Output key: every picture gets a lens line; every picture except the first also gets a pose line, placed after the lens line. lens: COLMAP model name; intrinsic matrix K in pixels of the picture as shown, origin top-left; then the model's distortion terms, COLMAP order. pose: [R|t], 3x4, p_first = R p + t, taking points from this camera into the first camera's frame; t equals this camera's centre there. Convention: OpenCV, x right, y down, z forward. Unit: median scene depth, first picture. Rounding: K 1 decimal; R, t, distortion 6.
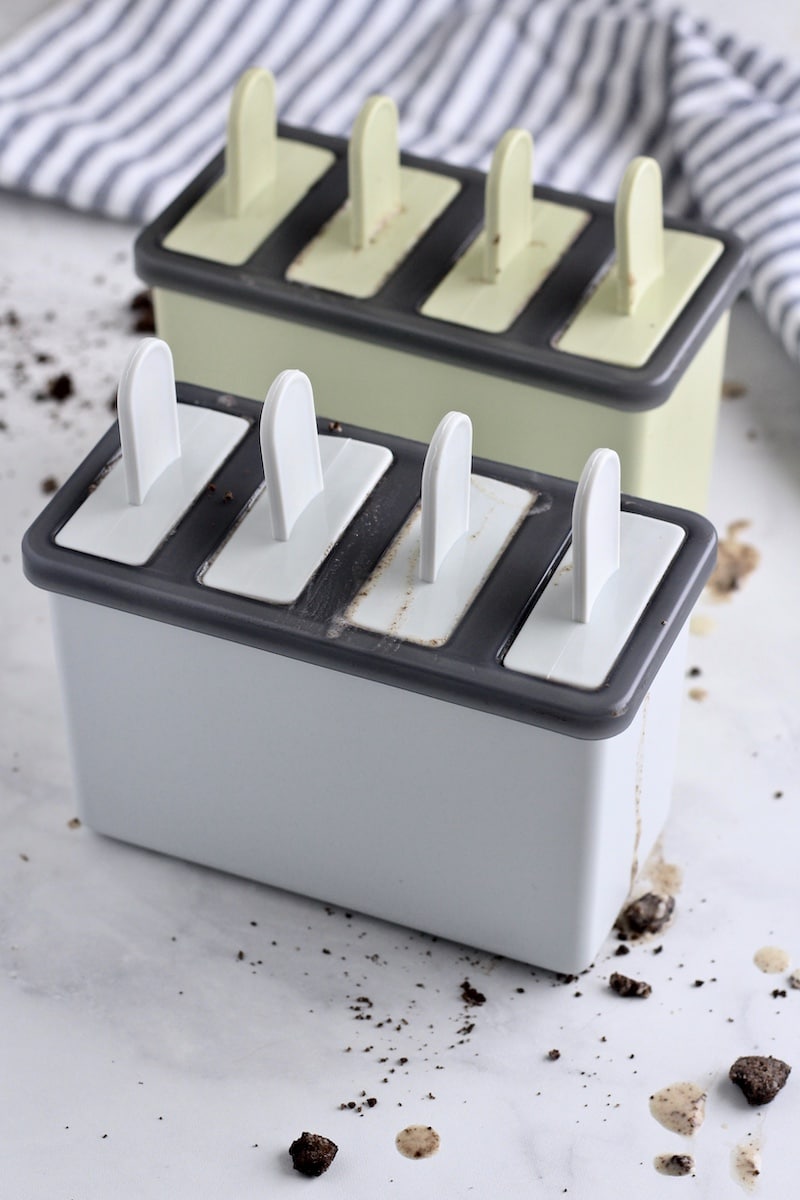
lens RADIAL K [[3026.7, 0, 400.0], [0, 3026.7, 600.0], [0, 0, 1]] dist [-0.087077, -0.033944]
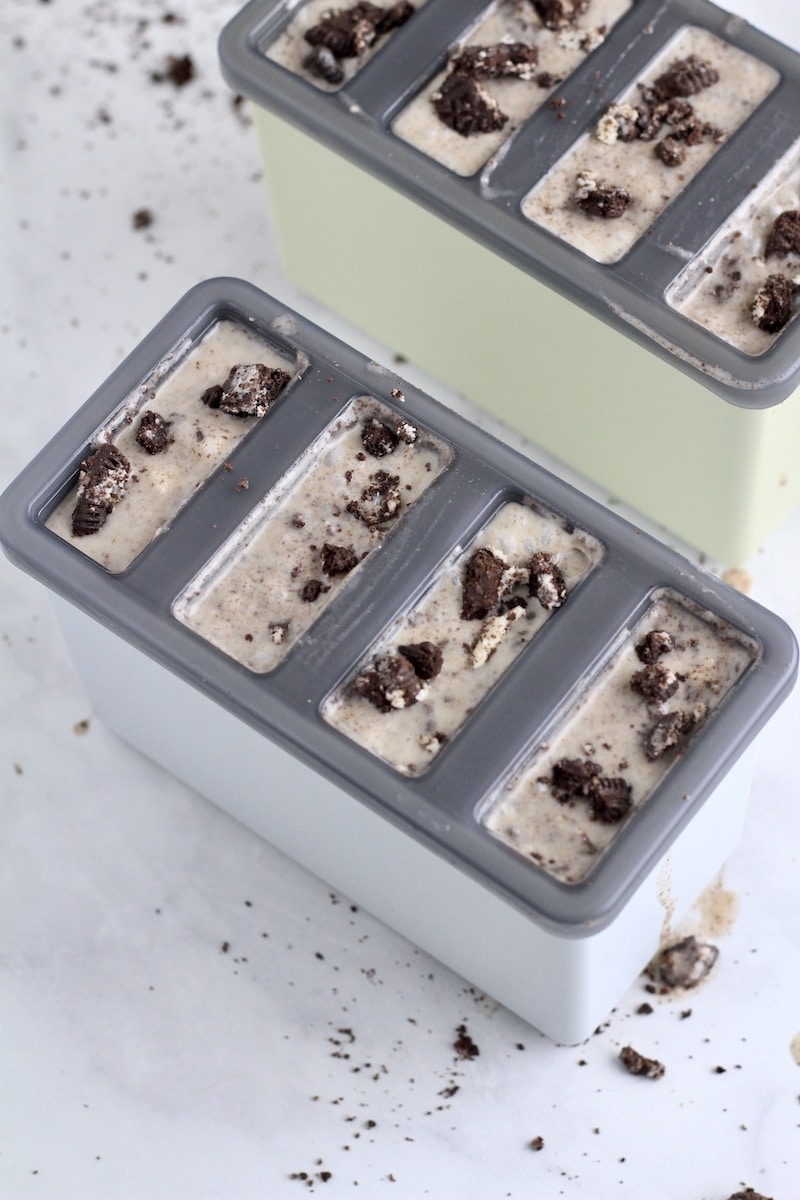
lens RADIAL K [[3026.7, 0, 400.0], [0, 3026.7, 600.0], [0, 0, 1]] dist [-0.087077, -0.033944]
pose [[0.981899, 0.146449, -0.120110, 0.092861], [-0.092564, 0.924298, 0.370277, -0.321066], [0.165244, -0.352457, 0.921124, 0.215444]]
